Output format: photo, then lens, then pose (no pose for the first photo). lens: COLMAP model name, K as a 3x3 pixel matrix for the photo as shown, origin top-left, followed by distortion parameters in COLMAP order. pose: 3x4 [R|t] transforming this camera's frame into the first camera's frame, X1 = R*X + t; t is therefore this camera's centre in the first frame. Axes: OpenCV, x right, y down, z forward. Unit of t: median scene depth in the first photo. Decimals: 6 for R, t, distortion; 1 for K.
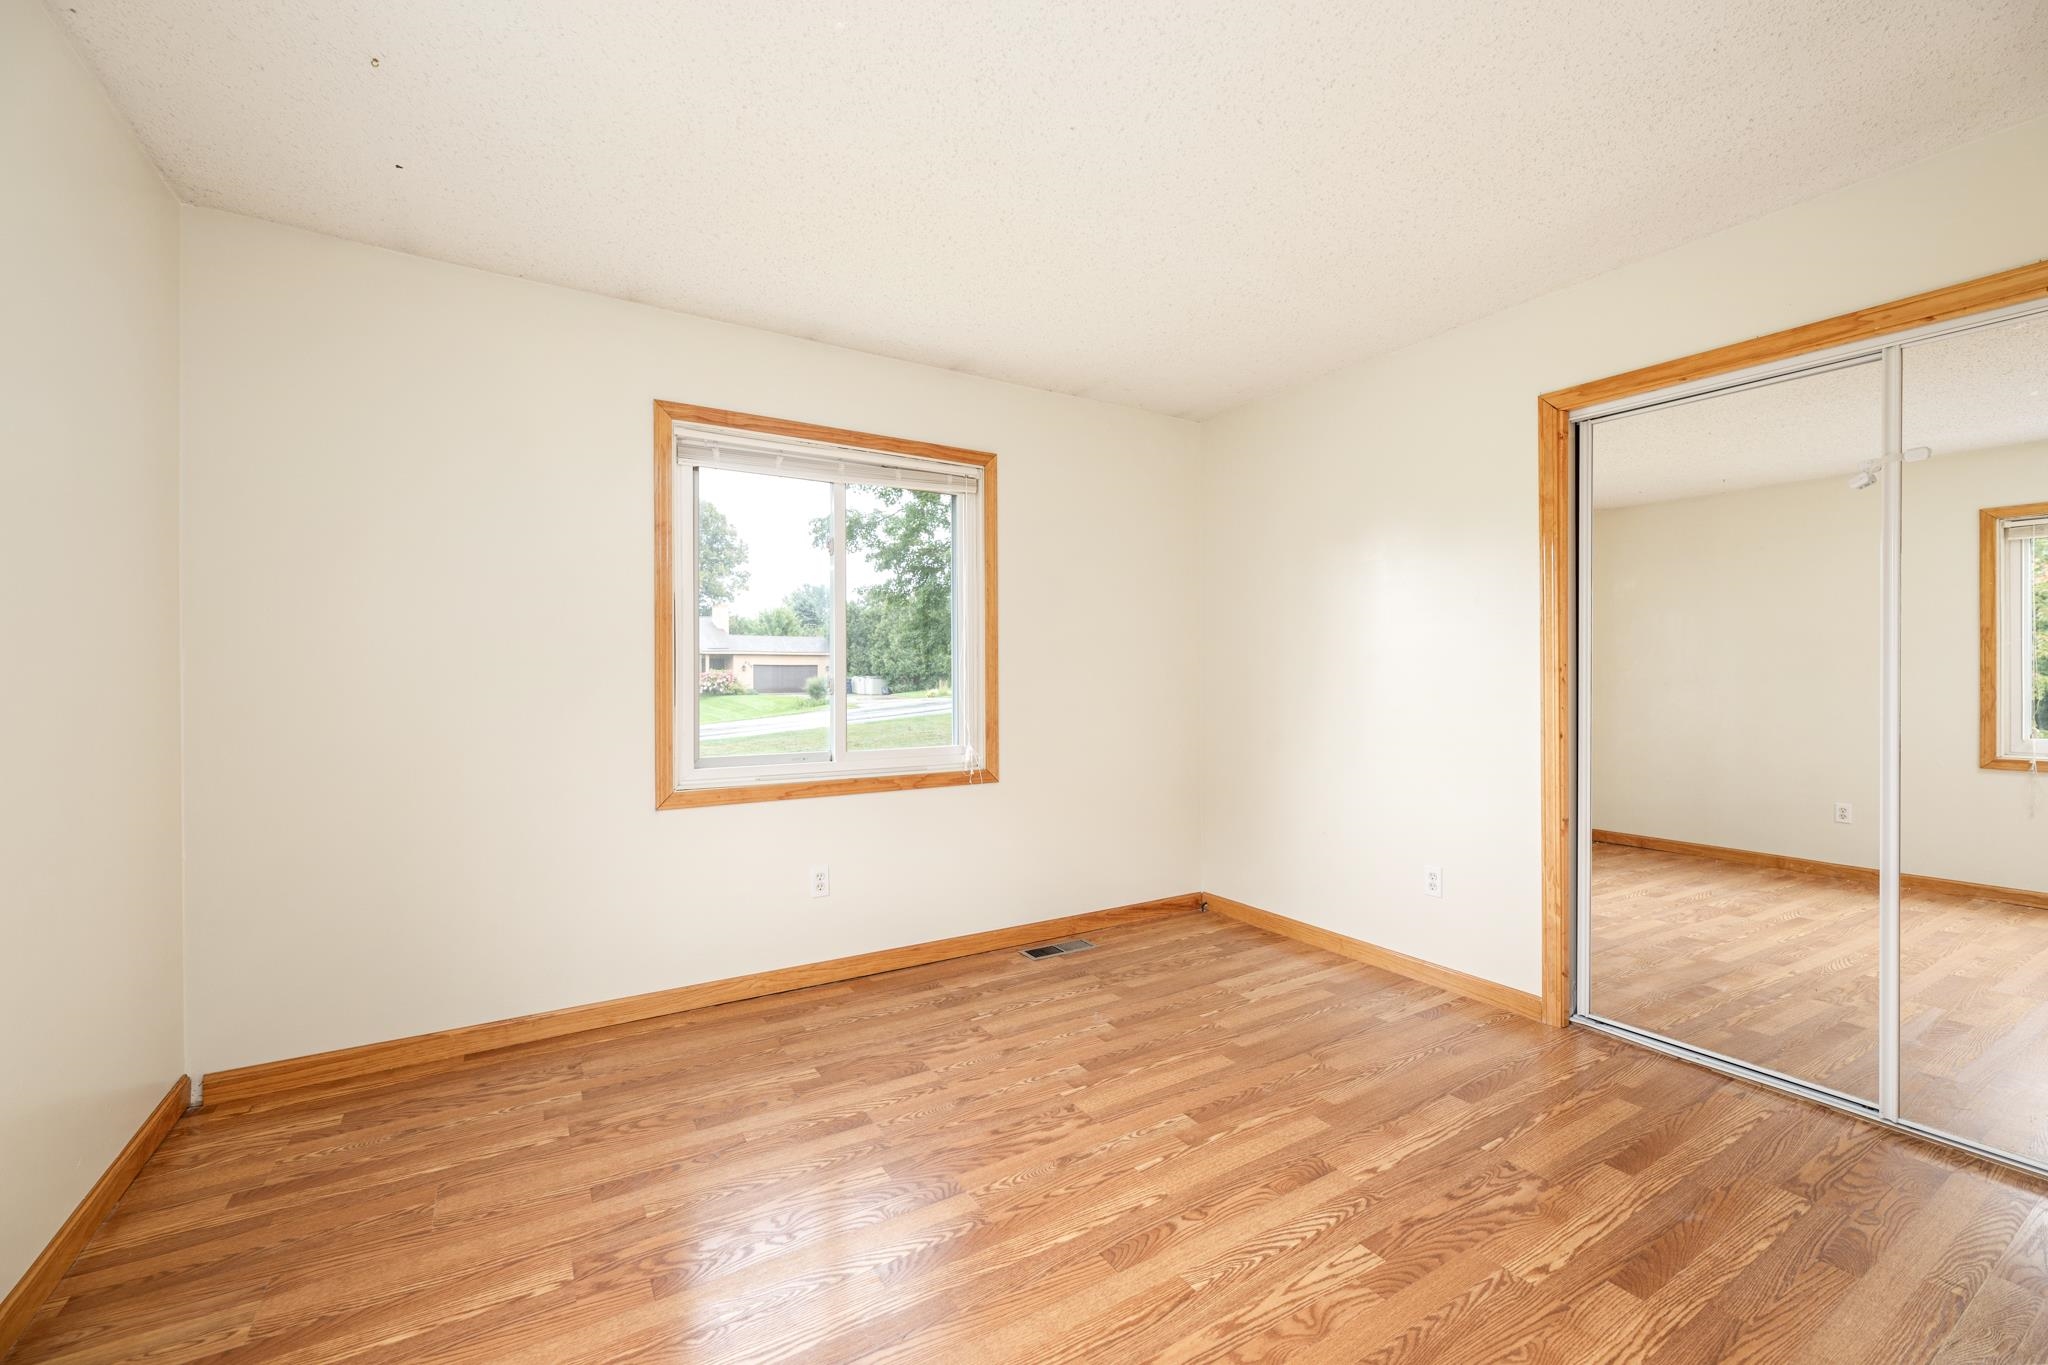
lens RADIAL K [[821.5, 0, 1020.2], [0, 821.5, 680.4], [0, 0, 1]] dist [0.003811, -0.000154]
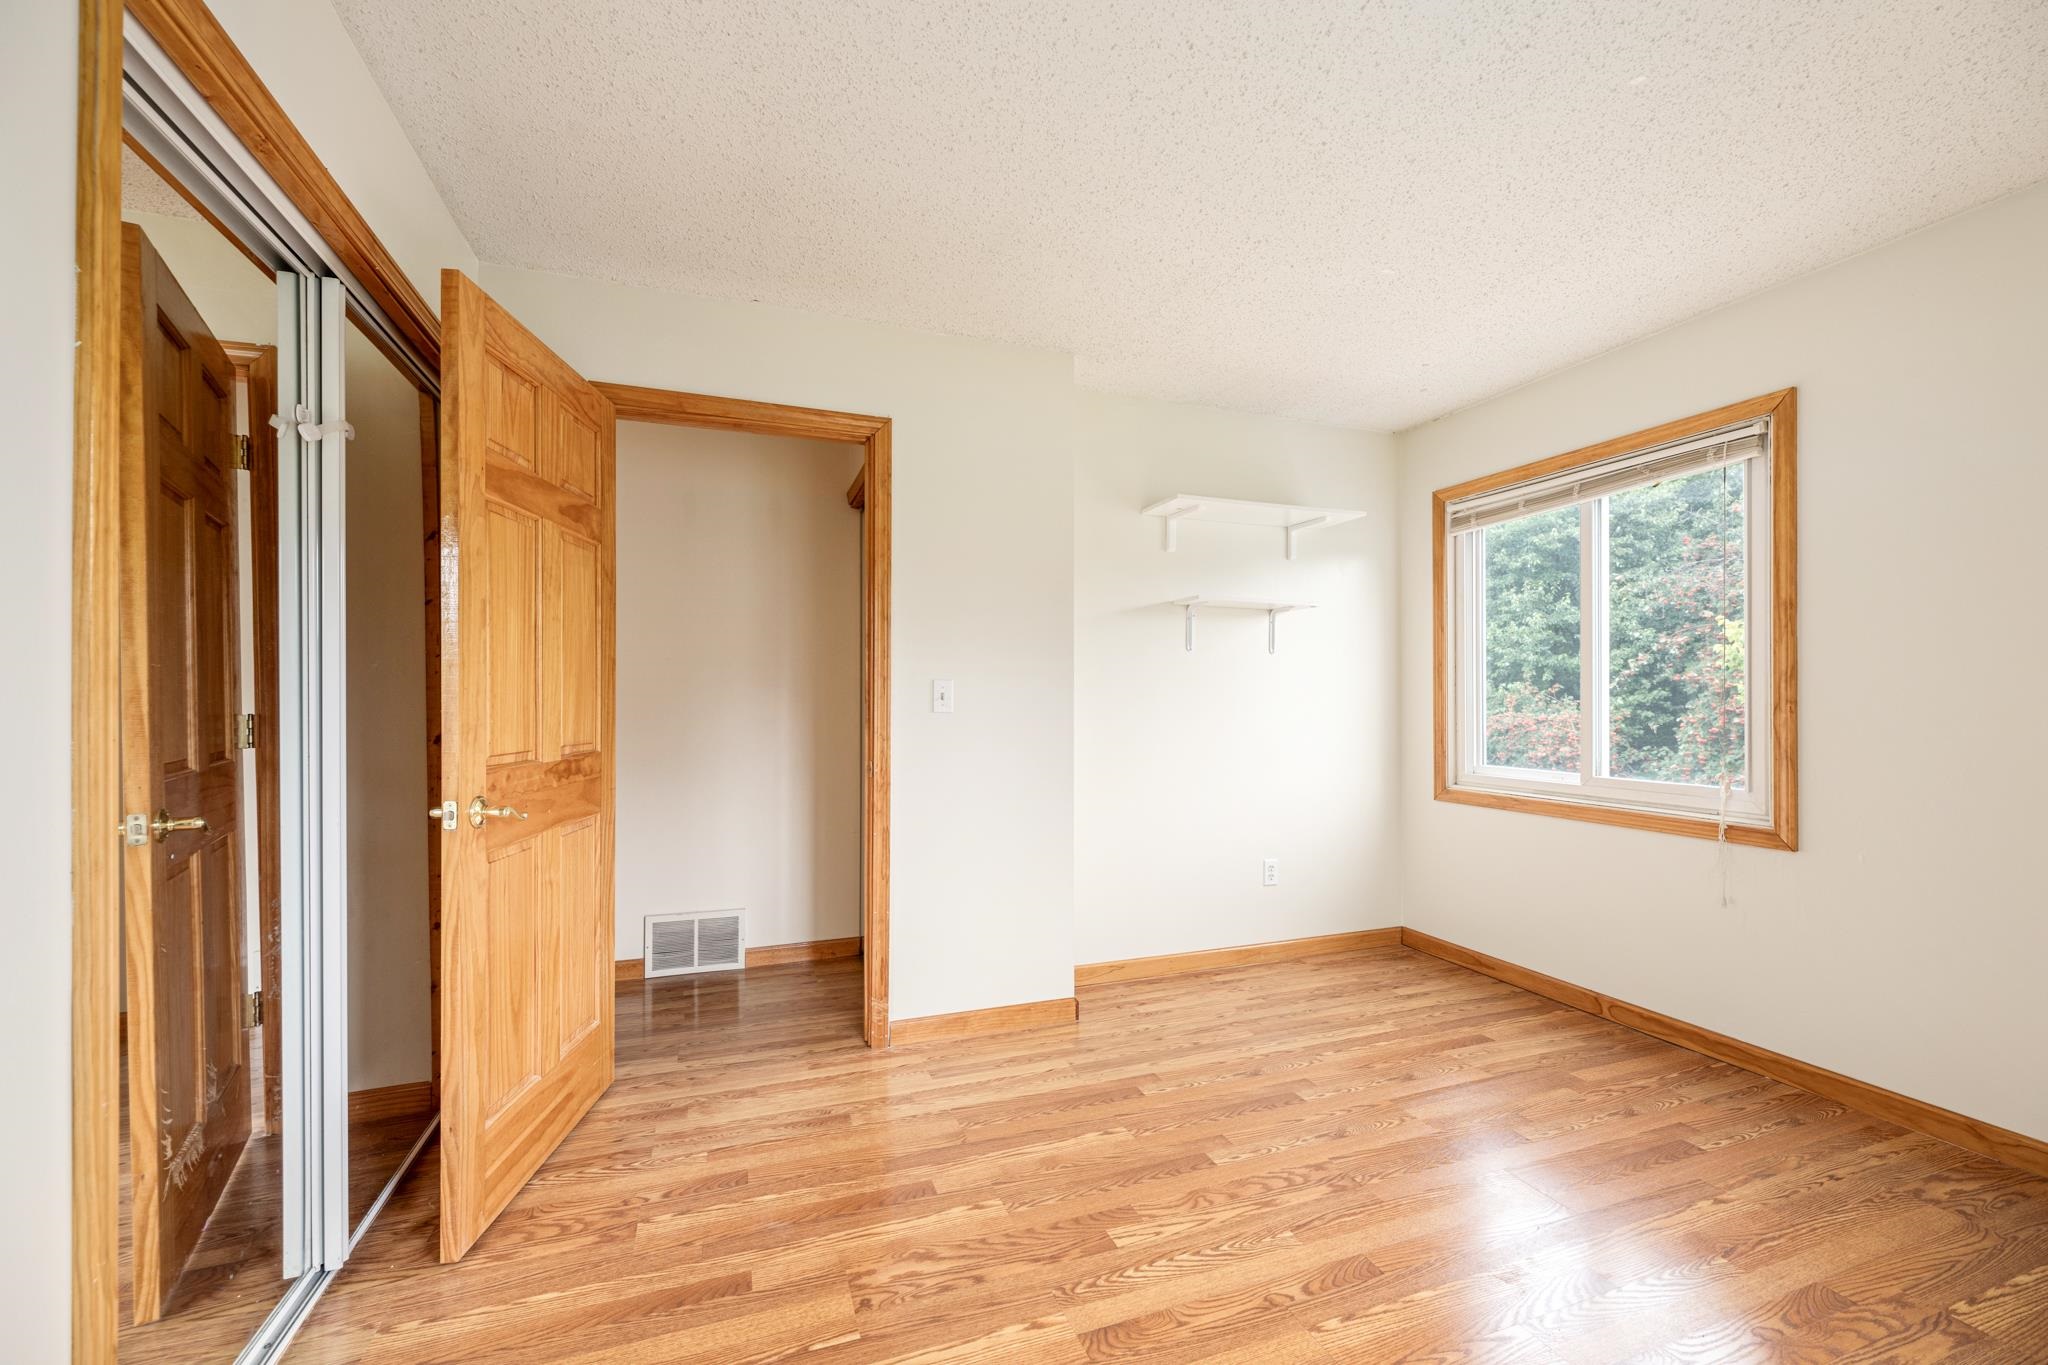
lens RADIAL K [[821.5, 0, 1021.8], [0, 821.5, 693.8], [0, 0, 1]] dist [0.003811, -0.000154]
pose [[-0.979514, -0.001694, 0.201367, 0.314308], [-0.001481, 0.999998, 0.001211, -0.014835], [-0.201369, 0.000888, -0.979515, 1.982738]]
